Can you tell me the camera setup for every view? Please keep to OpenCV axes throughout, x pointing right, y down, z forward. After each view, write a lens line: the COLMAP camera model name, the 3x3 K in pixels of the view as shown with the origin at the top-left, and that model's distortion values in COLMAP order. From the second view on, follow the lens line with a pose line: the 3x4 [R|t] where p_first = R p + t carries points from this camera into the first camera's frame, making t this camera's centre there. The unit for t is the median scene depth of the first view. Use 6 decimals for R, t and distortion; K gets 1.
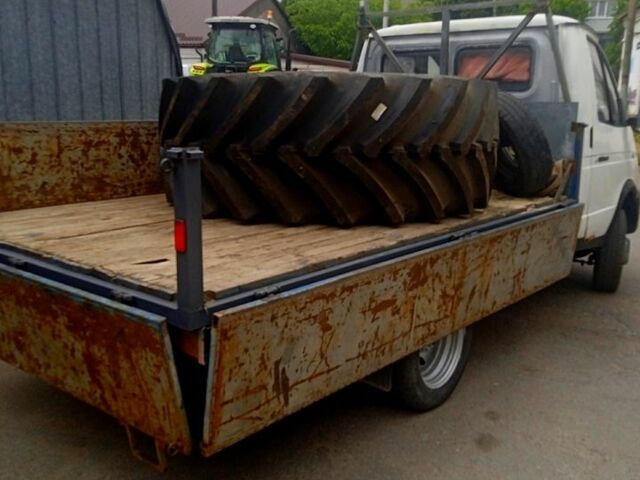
lens RADIAL K [[693.2, 0, 320.8], [0, 693.2, 239.1], [0, 0, 1]] dist [0.063027, 0.000000]
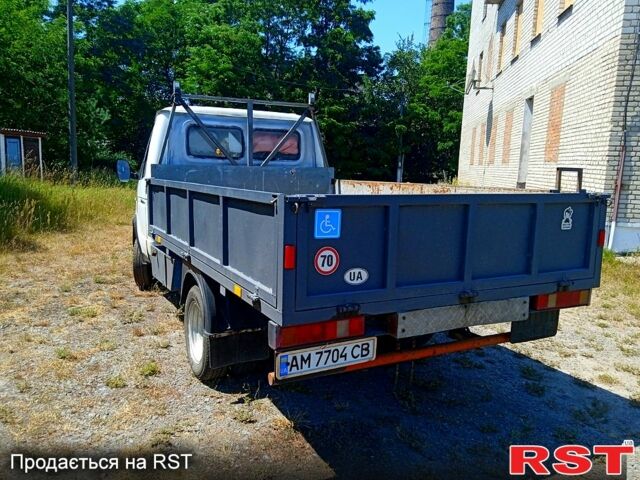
lens RADIAL K [[520.6, 0, 316.2], [0, 520.6, 242.7], [0, 0, 1]] dist [0.066129, -0.090265]
pose [[0.396249, -0.131582, 0.908666, -1.140434], [0.169761, 0.983113, 0.068333, -0.140885], [-0.902313, 0.127179, 0.411895, 0.692855]]
